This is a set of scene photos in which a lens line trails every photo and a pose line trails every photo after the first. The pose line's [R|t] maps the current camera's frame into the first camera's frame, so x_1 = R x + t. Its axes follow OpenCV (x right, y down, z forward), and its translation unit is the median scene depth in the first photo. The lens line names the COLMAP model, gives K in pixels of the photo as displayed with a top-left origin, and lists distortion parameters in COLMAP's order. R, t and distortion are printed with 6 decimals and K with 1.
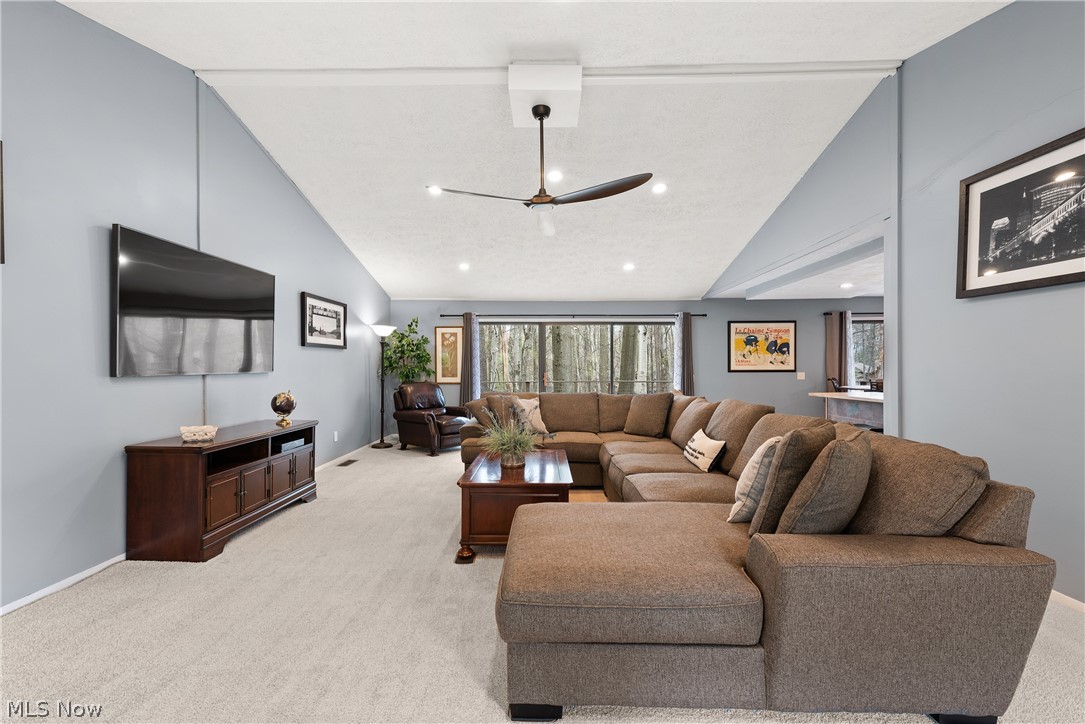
lens RADIAL K [[464.8, 0, 539.9], [0, 464.8, 368.4], [0, 0, 1]] dist [0.003970, -0.000978]
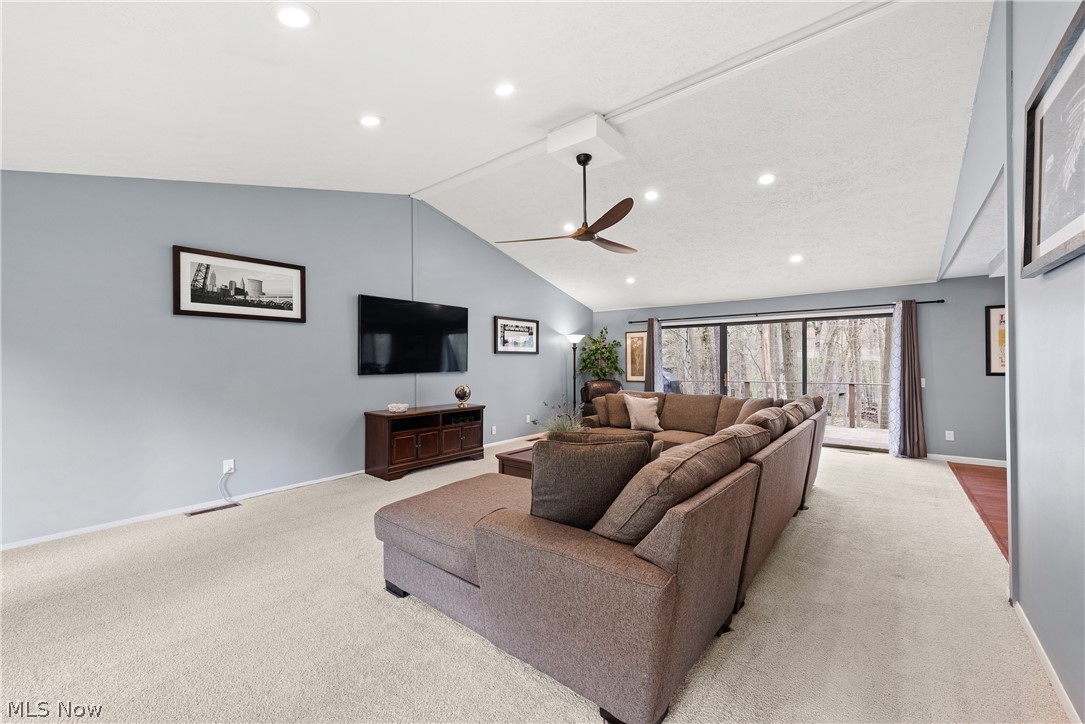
lens RADIAL K [[430.8, 0, 545.3], [0, 430.8, 361.6], [0, 0, 1]] dist [0.010764, -0.000272]
pose [[0.792741, -0.004266, -0.609544, 0.389303], [-0.000579, 0.999970, -0.007753, -0.011739], [0.609558, 0.006499, 0.792715, 0.036668]]
